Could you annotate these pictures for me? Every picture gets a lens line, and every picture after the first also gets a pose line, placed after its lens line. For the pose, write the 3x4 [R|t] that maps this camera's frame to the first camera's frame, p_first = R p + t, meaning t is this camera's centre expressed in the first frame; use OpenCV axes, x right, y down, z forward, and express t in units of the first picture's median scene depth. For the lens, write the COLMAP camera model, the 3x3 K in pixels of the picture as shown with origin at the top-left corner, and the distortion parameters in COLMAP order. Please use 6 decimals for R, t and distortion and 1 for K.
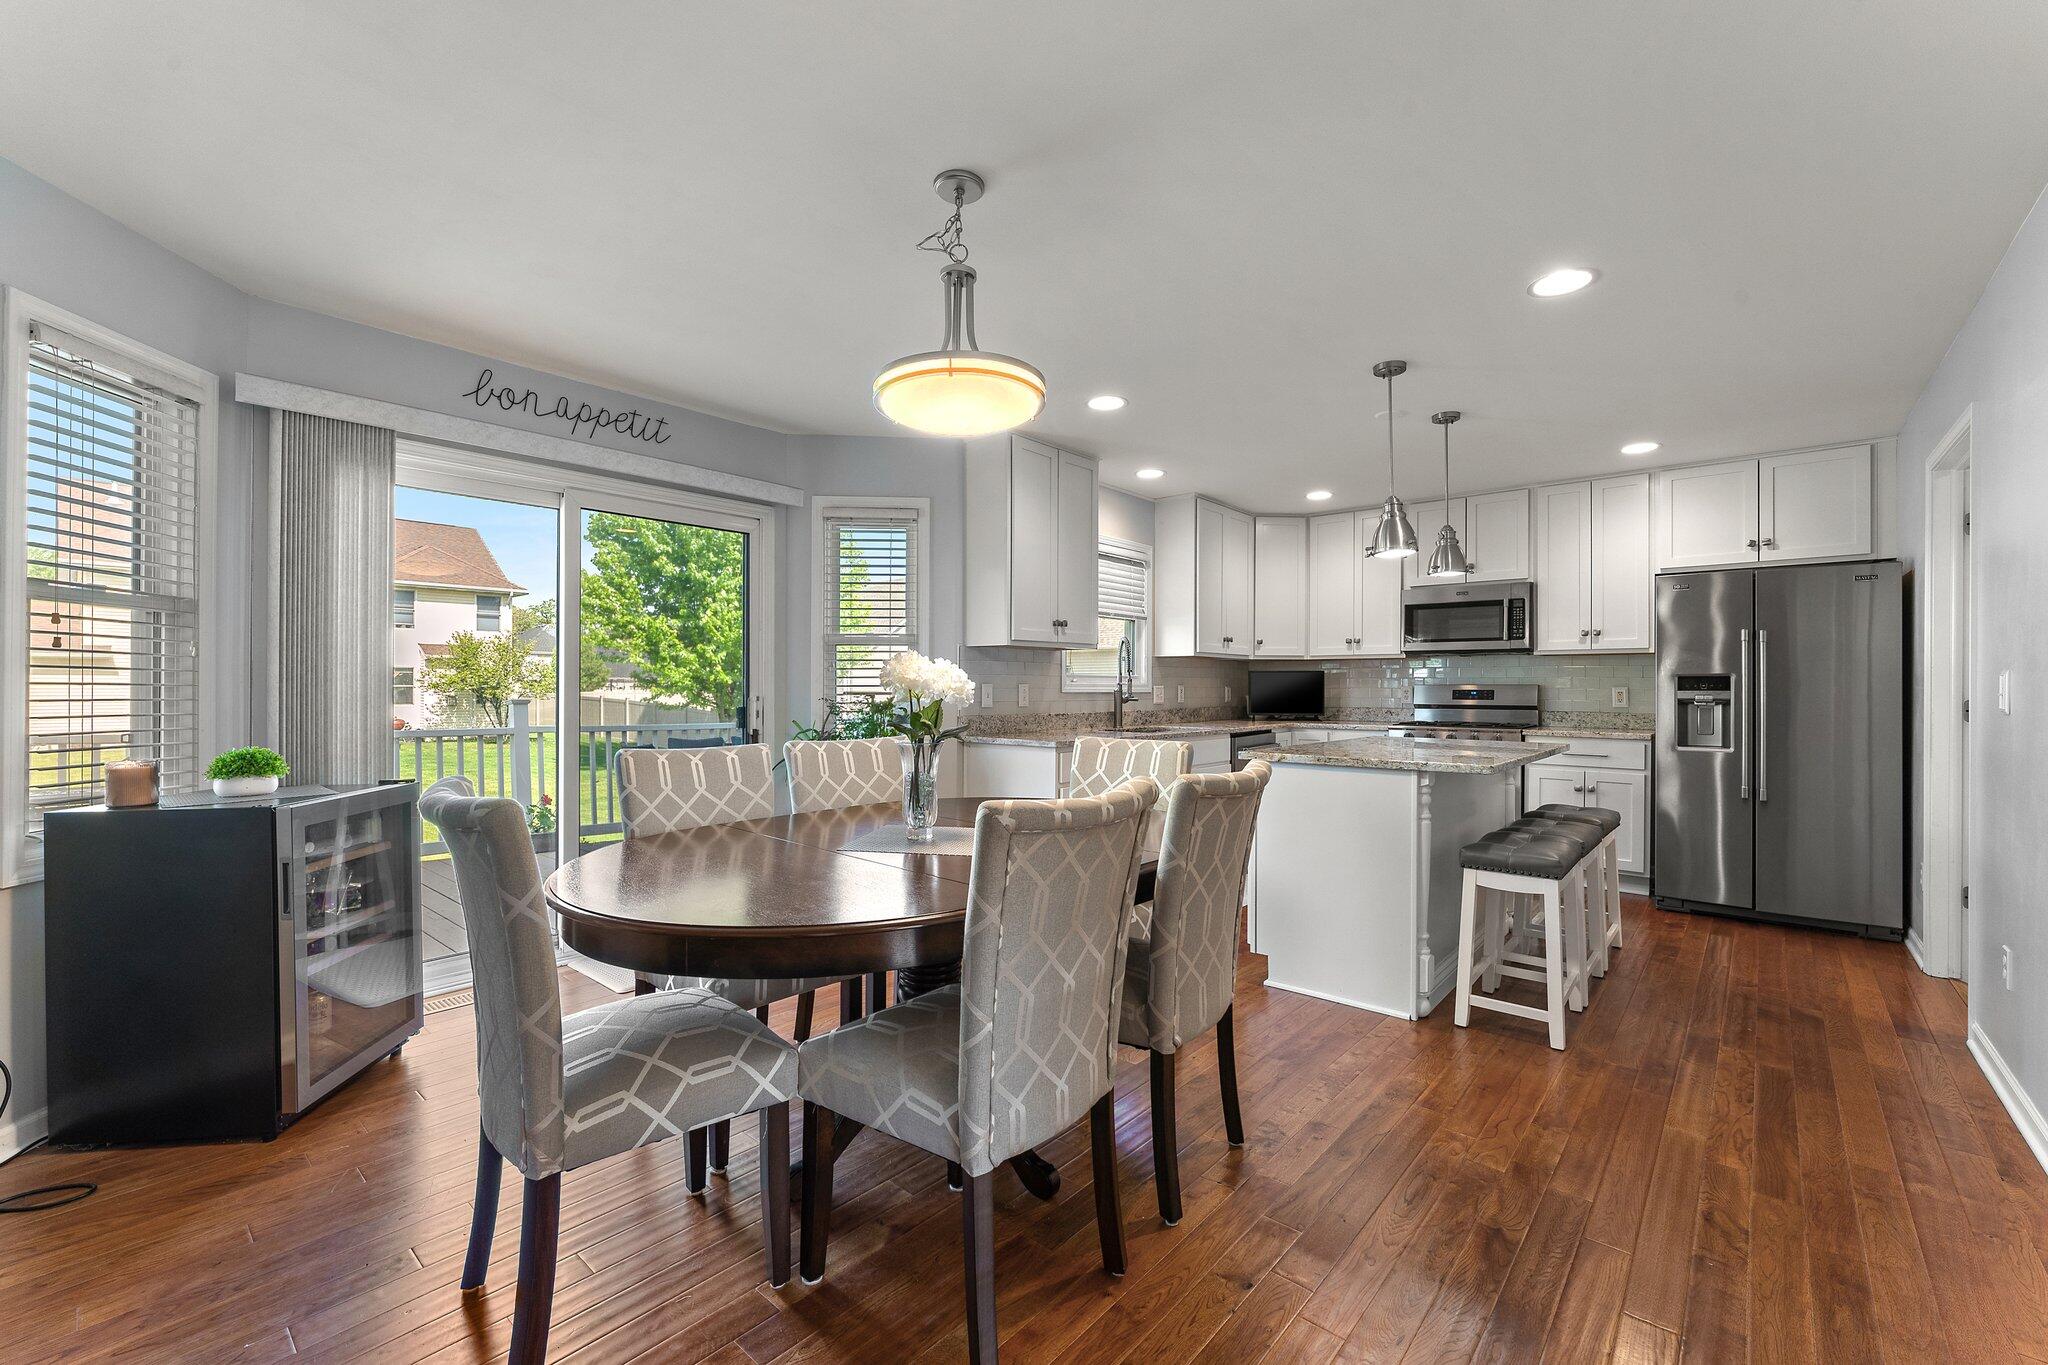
lens RADIAL K [[844.2, 0, 1029.6], [0, 844.2, 685.1], [0, 0, 1]] dist [-0.004775, -0.000168]
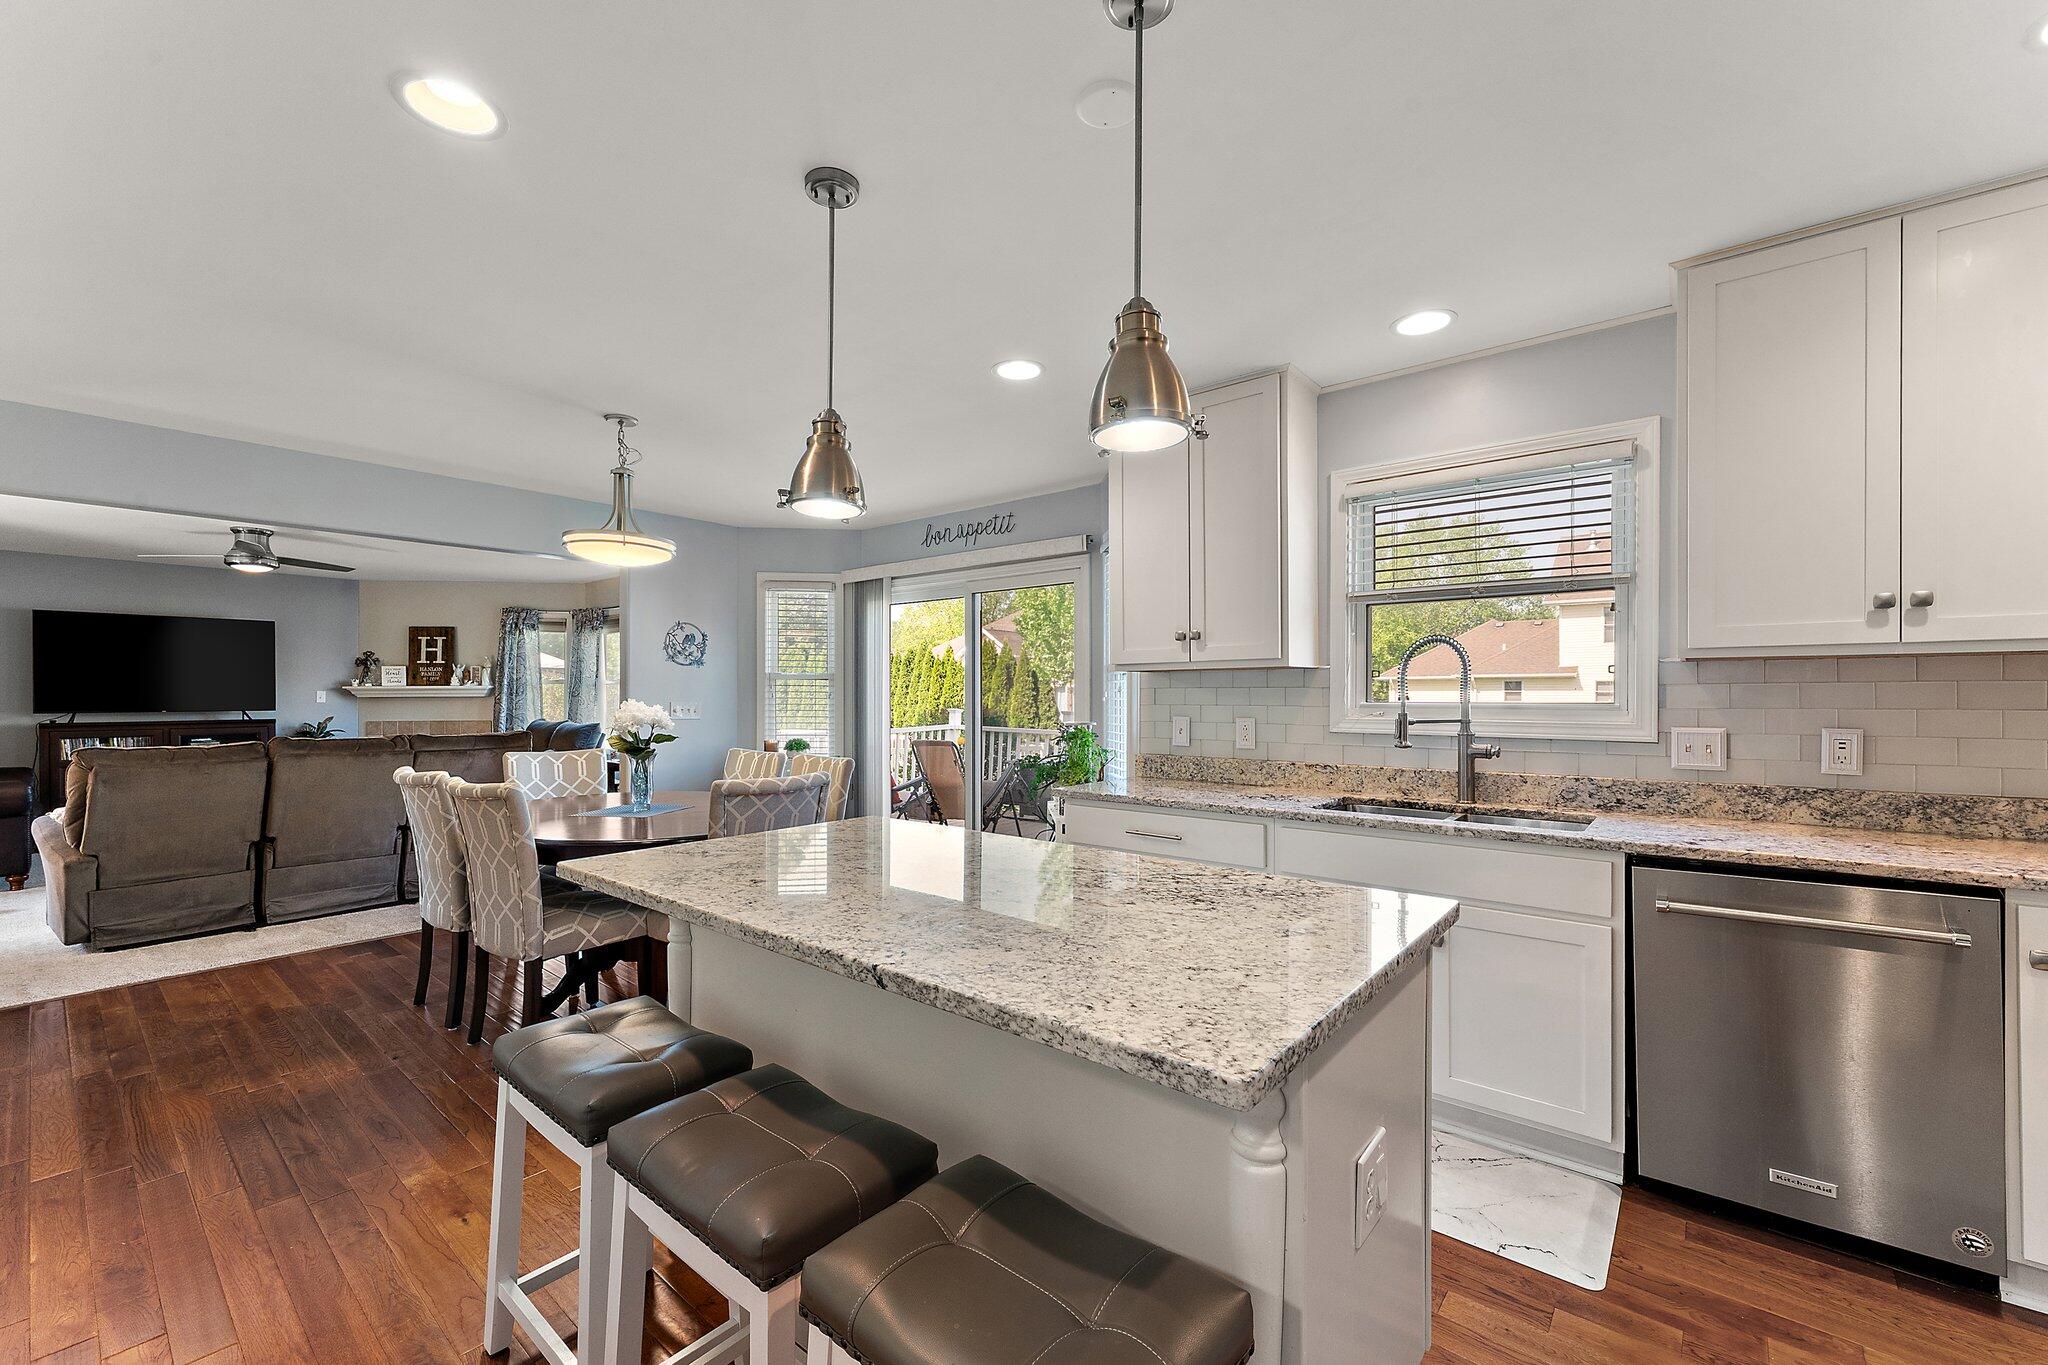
lens RADIAL K [[844.2, 0, 1041.2], [0, 844.2, 690.8], [0, 0, 1]] dist [-0.004775, -0.000168]
pose [[0.021962, -0.008620, -0.999722, 0.715980], [0.000084, 0.999963, -0.008620, -0.018296], [0.999759, 0.000105, 0.021962, 0.807122]]
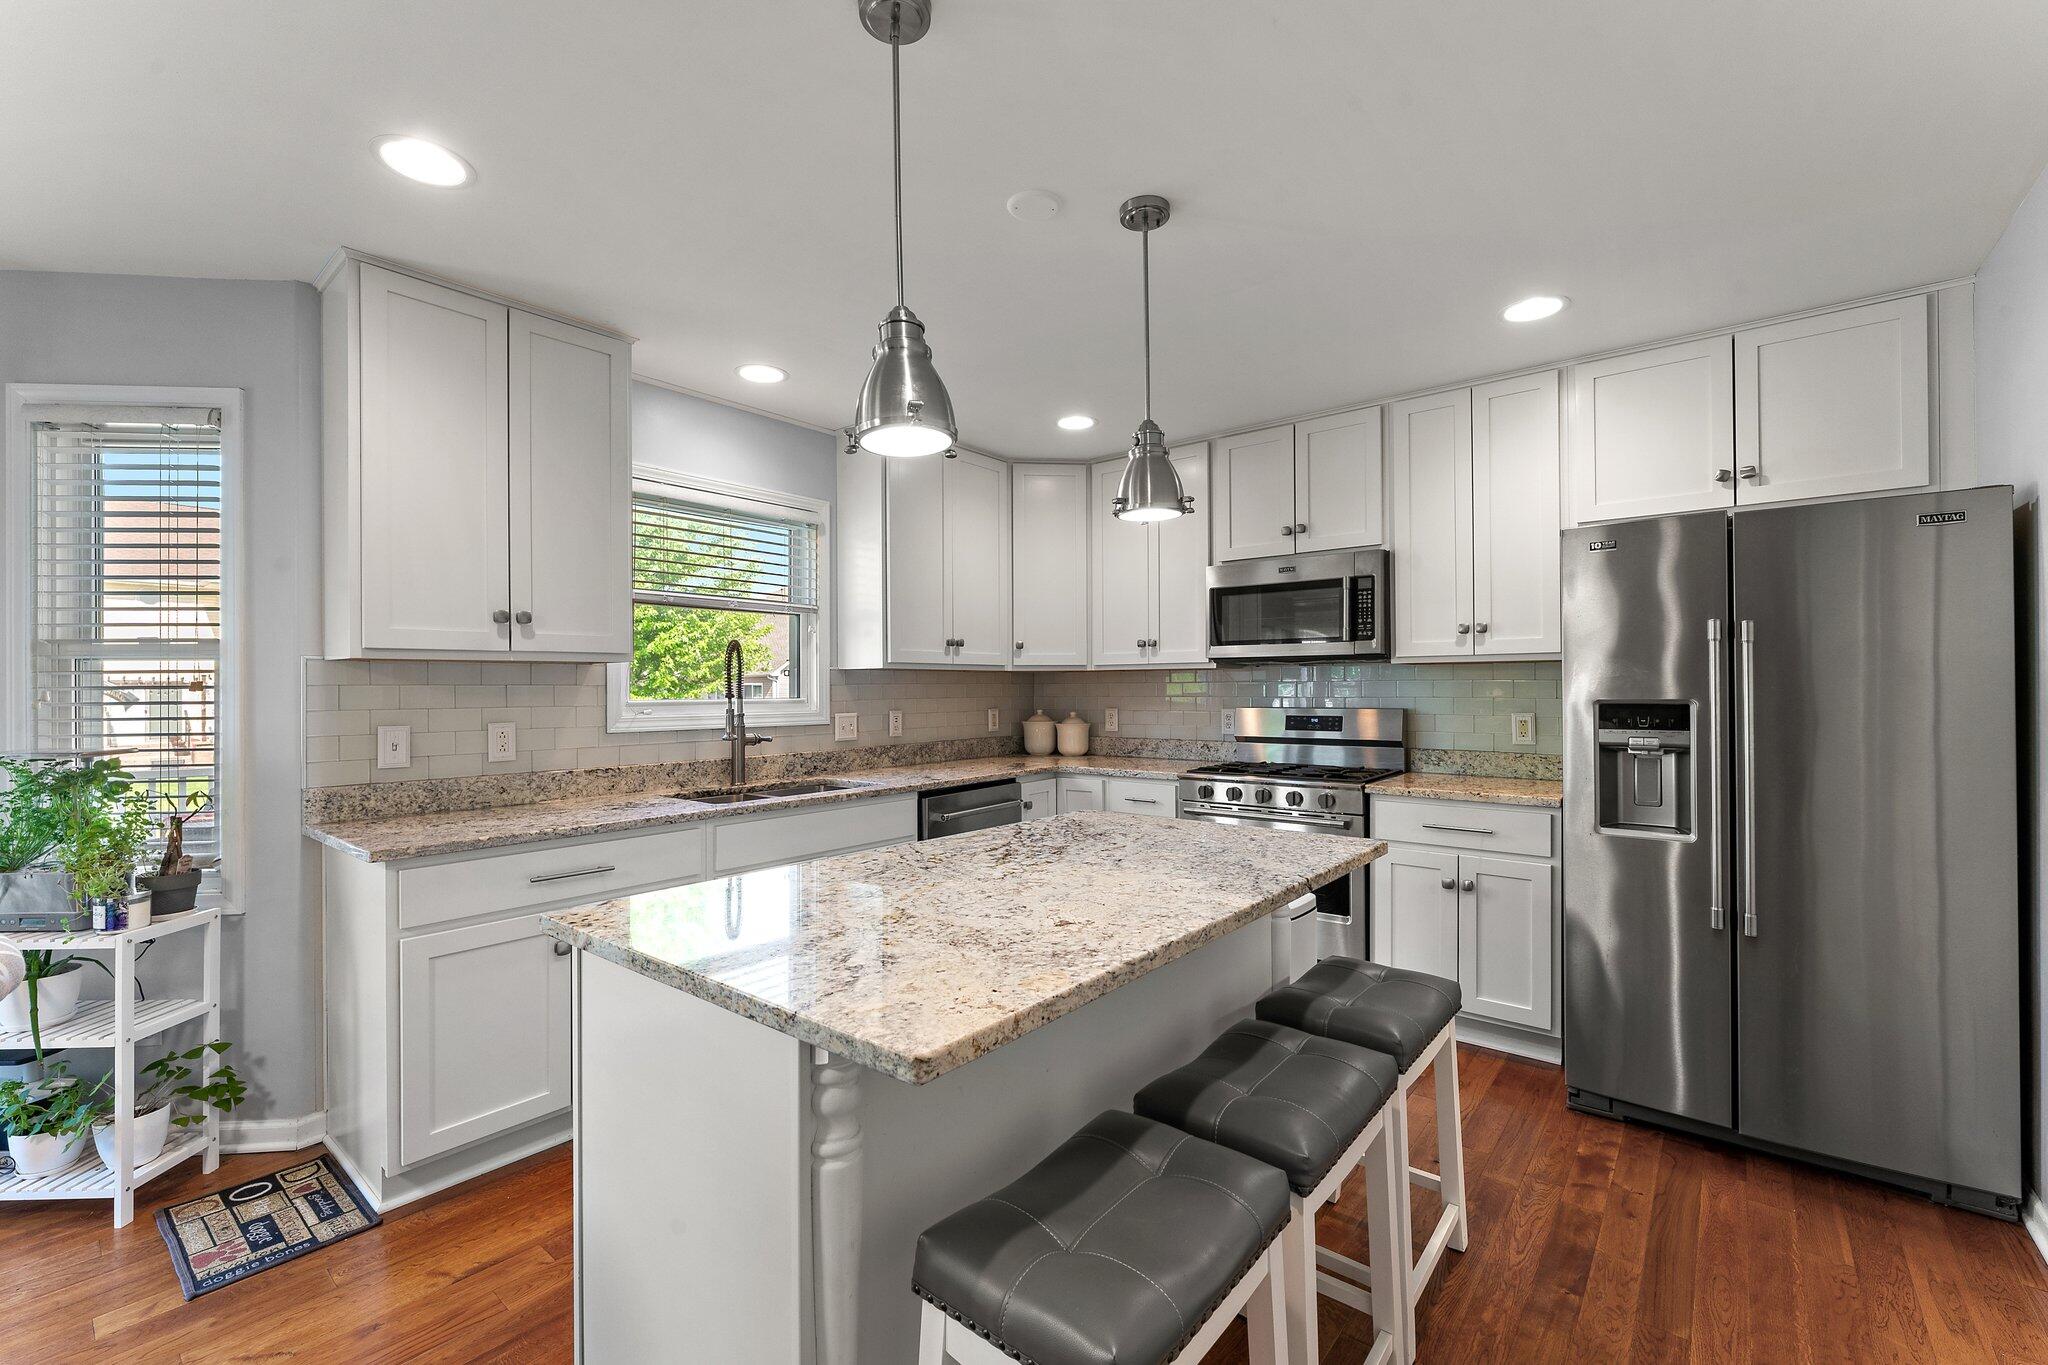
lens RADIAL K [[844.2, 0, 1032.8], [0, 844.2, 684.3], [0, 0, 1]] dist [-0.004775, -0.000168]
pose [[0.999596, -0.007962, 0.027290, 0.348348], [0.008055, 0.999962, -0.003296, -0.022832], [-0.027263, 0.003515, 0.999622, 0.413733]]
